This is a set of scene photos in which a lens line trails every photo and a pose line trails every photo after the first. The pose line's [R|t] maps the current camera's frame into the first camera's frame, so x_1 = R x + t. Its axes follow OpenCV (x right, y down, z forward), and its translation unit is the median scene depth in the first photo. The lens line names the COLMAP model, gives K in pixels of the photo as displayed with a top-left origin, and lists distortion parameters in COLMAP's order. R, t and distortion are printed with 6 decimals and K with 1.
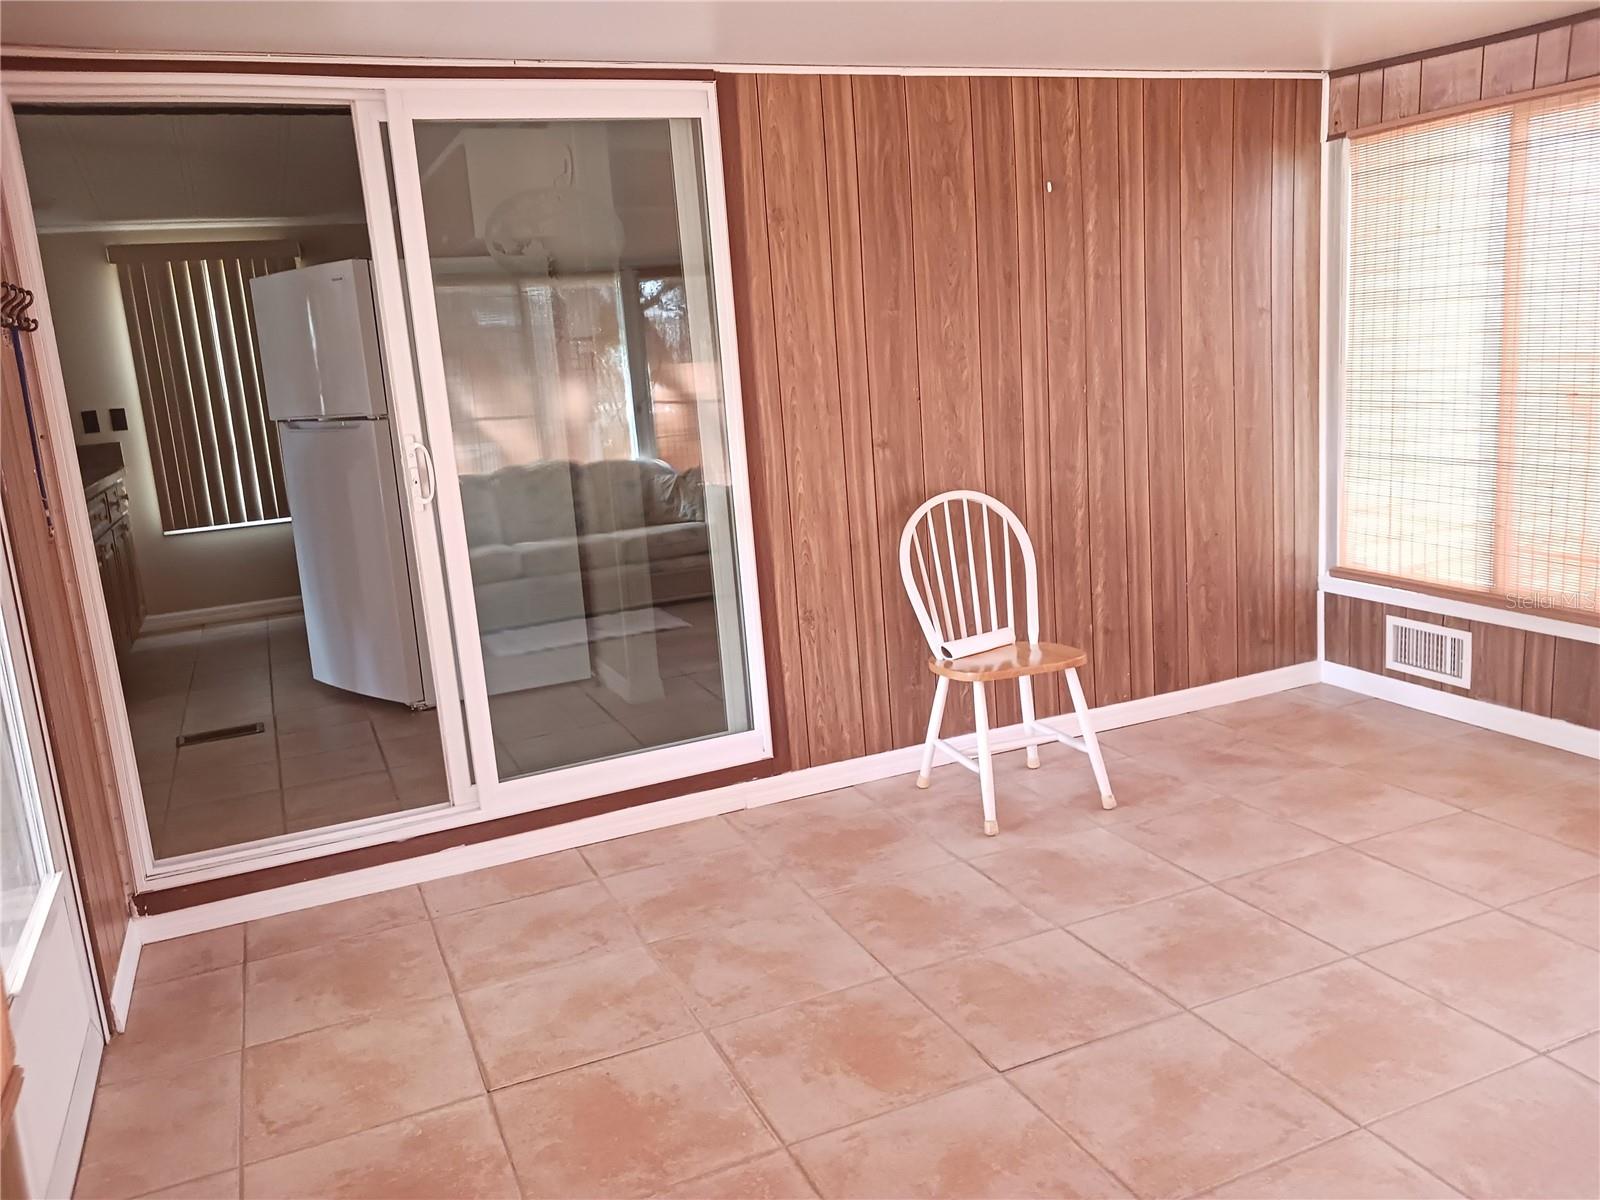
lens RADIAL K [[1275.8, 0, 794.7], [0, 1275.8, 626.4], [0, 0, 1]] dist [0.006668, 0.001600]
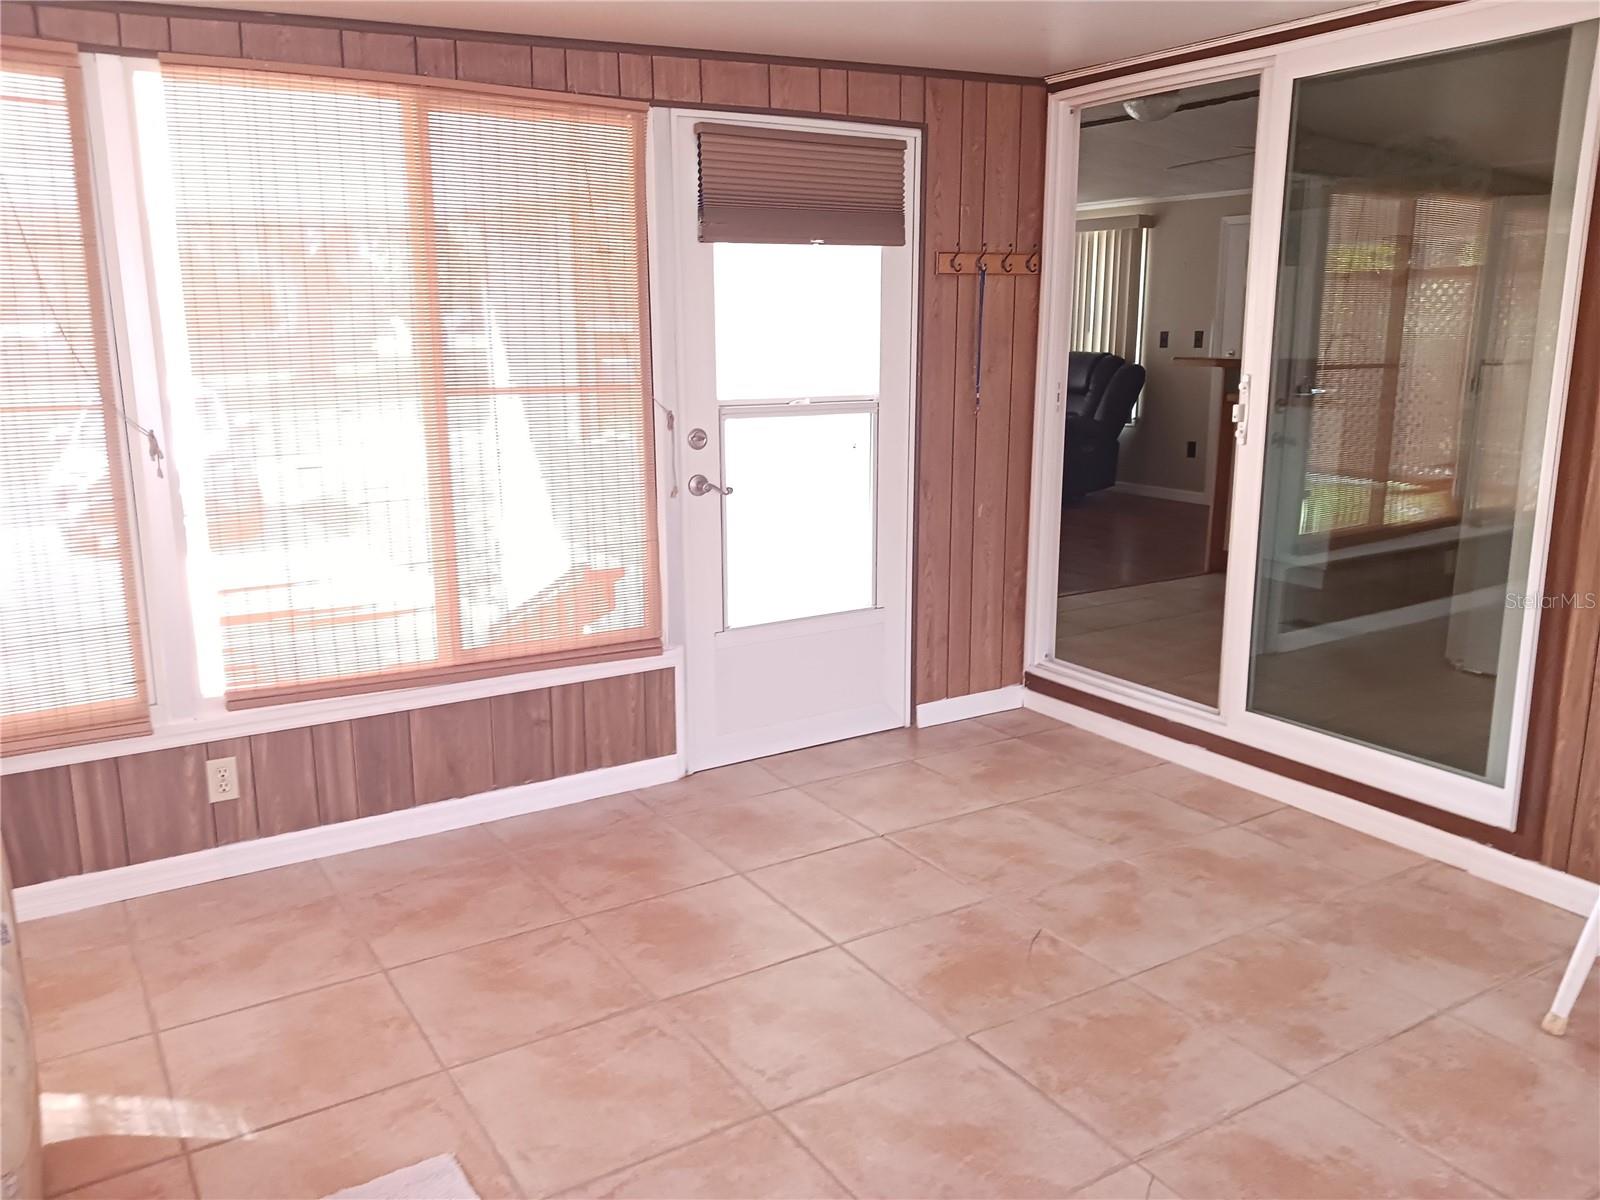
lens RADIAL K [[1259.0, 0, 771.8], [0, 1259.0, 602.3], [0, 0, 1]] dist [0.106968, -0.131266]
pose [[0.141628, 0.289319, -0.946698, 0.777943], [-0.228677, 0.940033, 0.253071, -0.158430], [0.963145, 0.180646, 0.199296, 0.443159]]
